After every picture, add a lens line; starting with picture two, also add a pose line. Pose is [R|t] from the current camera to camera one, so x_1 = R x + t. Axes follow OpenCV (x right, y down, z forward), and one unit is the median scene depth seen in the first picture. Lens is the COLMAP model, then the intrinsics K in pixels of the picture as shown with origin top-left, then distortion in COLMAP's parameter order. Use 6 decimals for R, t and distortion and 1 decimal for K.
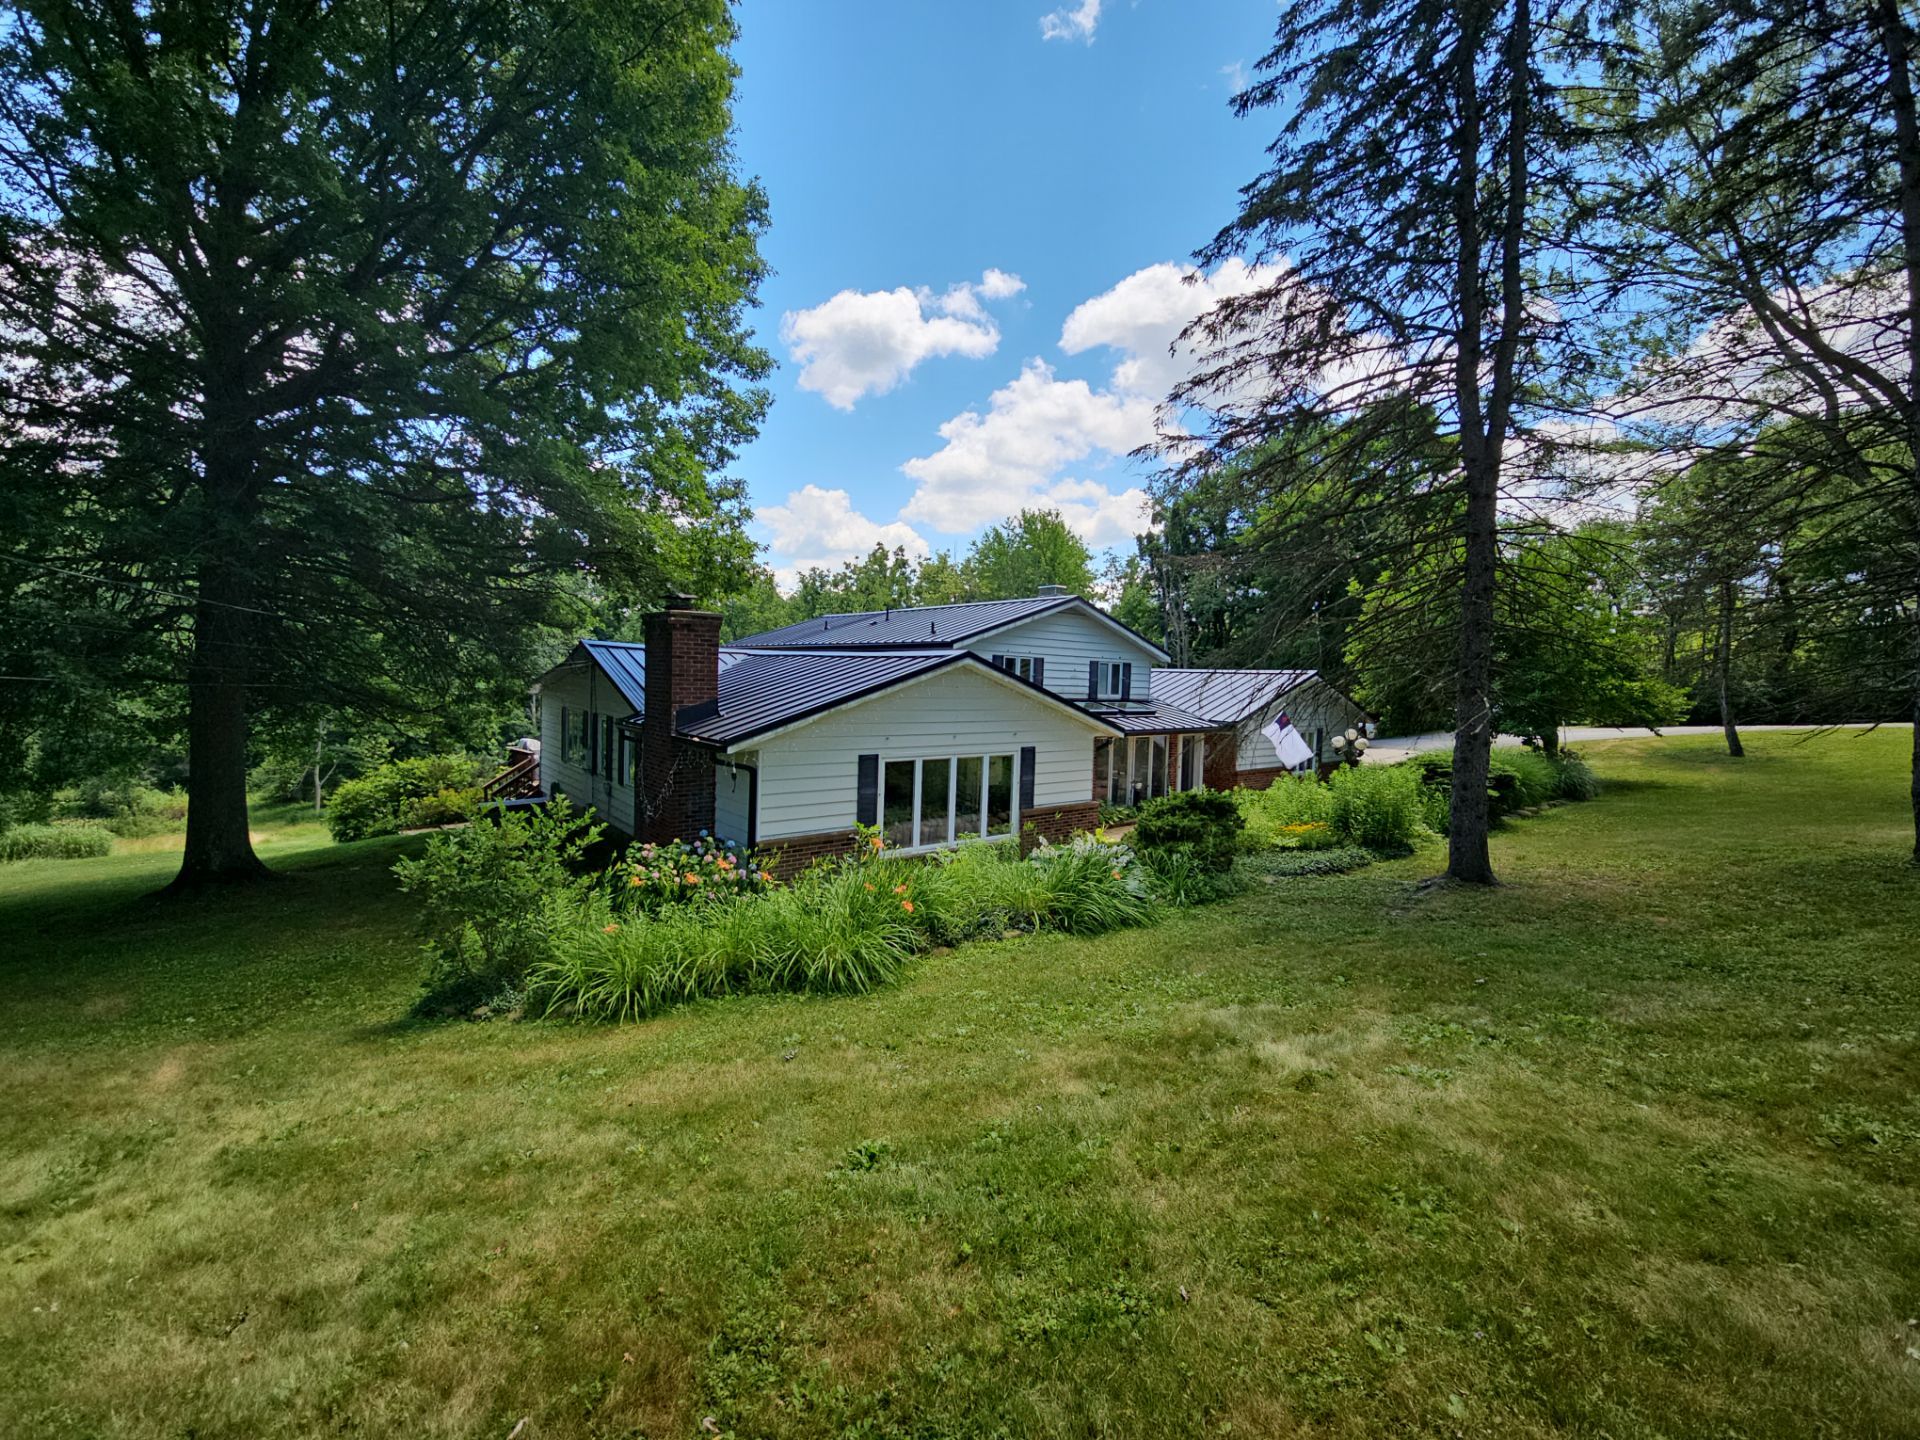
lens RADIAL K [[771.8, 0, 965.5], [0, 771.8, 711.1], [0, 0, 1]] dist [0.011039, 0.000058]
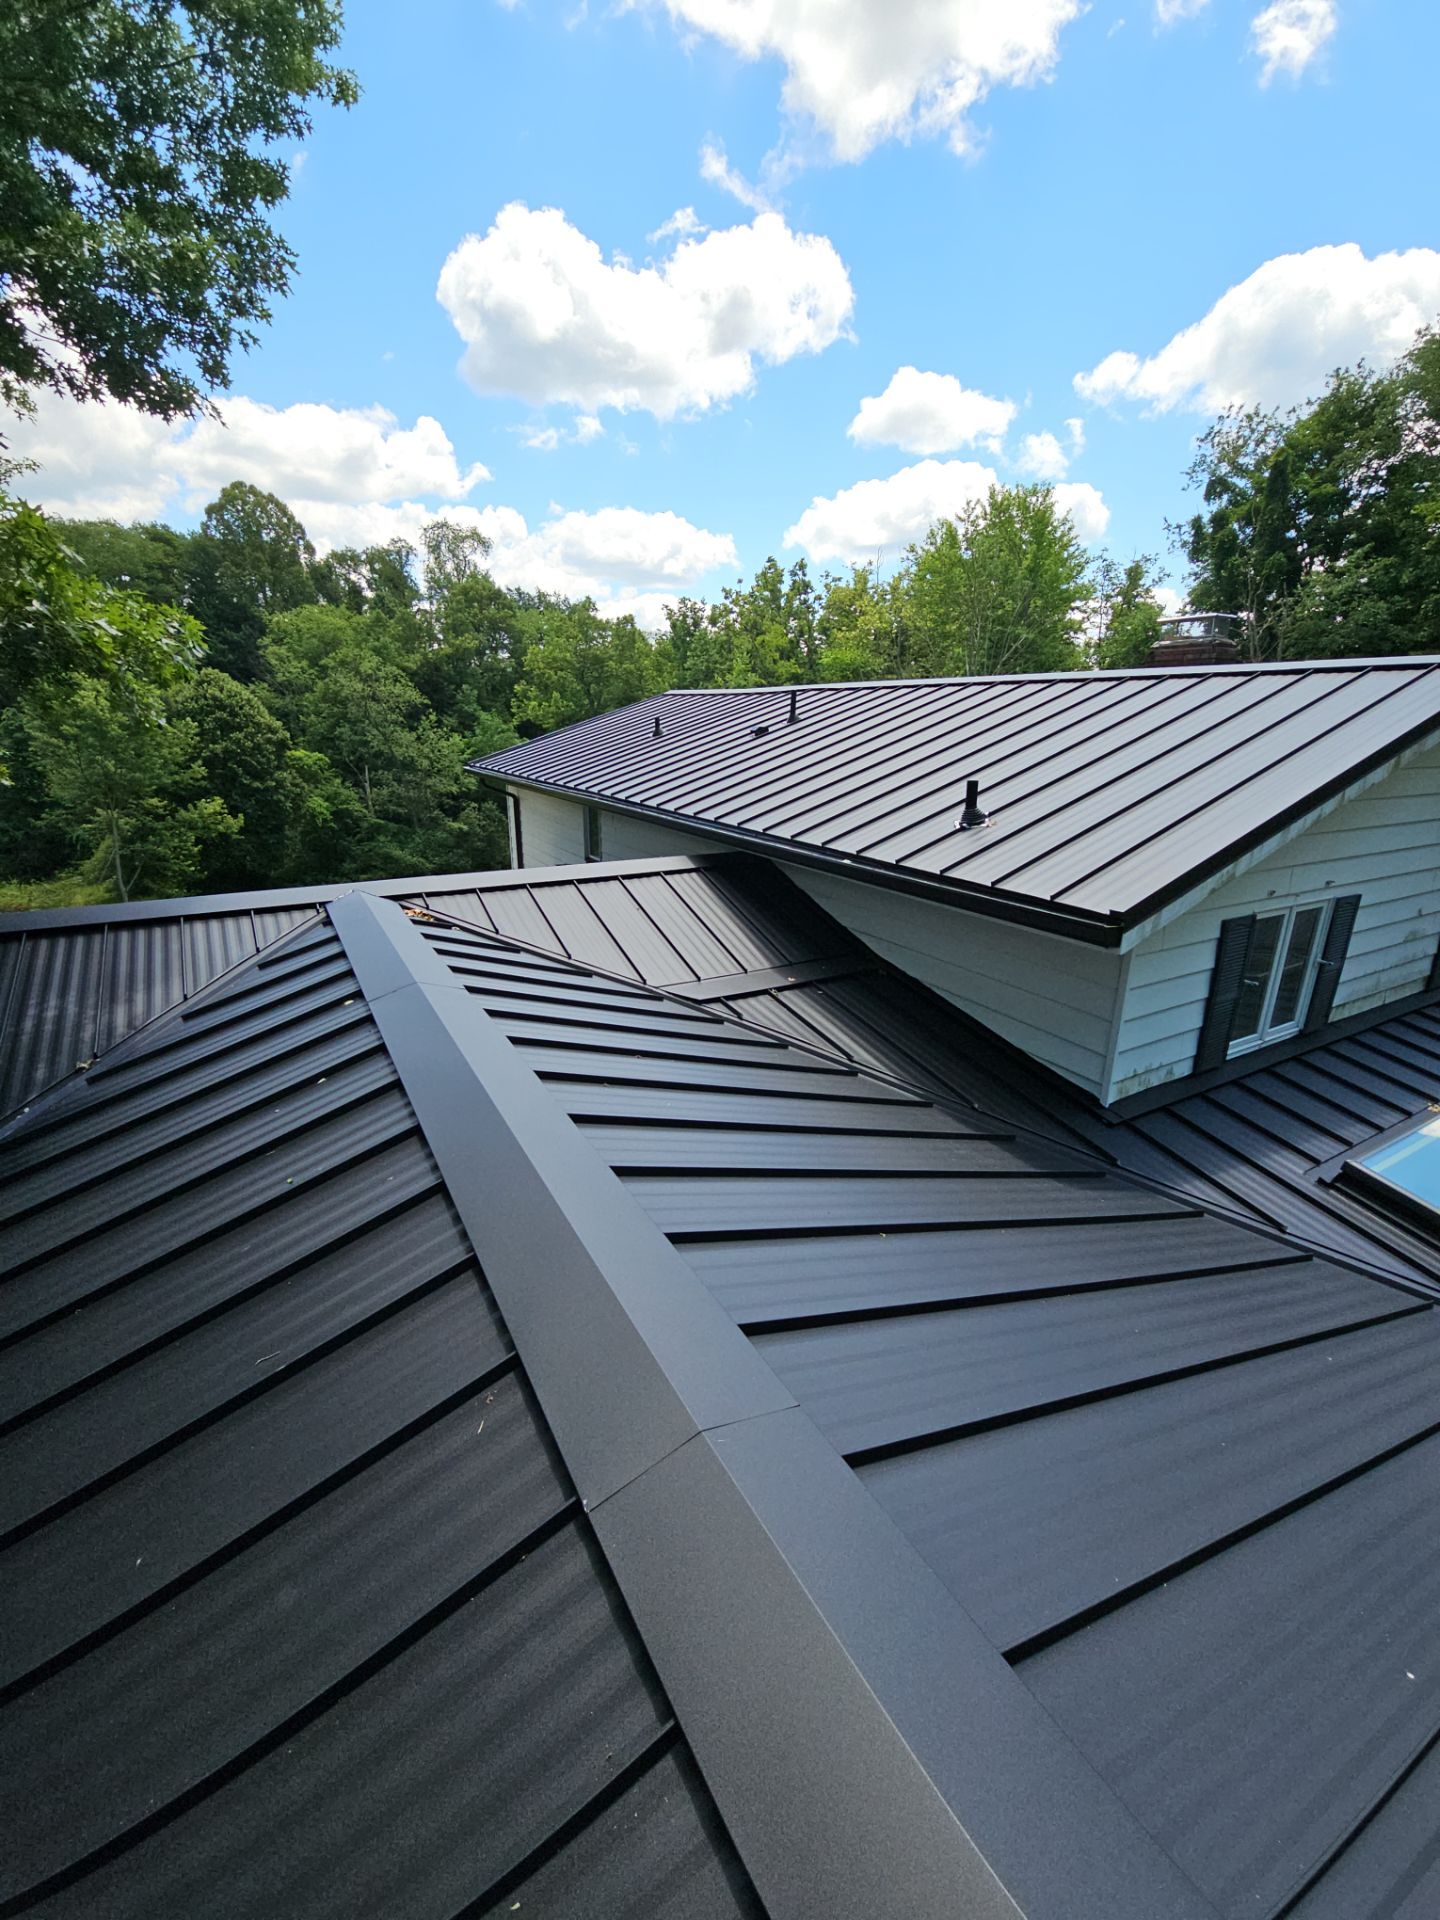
lens RADIAL K [[771.8, 0, 732.6], [0, 771.8, 960.4], [0, 0, 1]] dist [0.011039, 0.000058]
pose [[0.987571, 0.033966, -0.153459, -0.025593], [0.006309, 0.967017, 0.254633, -0.040946], [0.157047, -0.252436, 0.954784, 0.226310]]
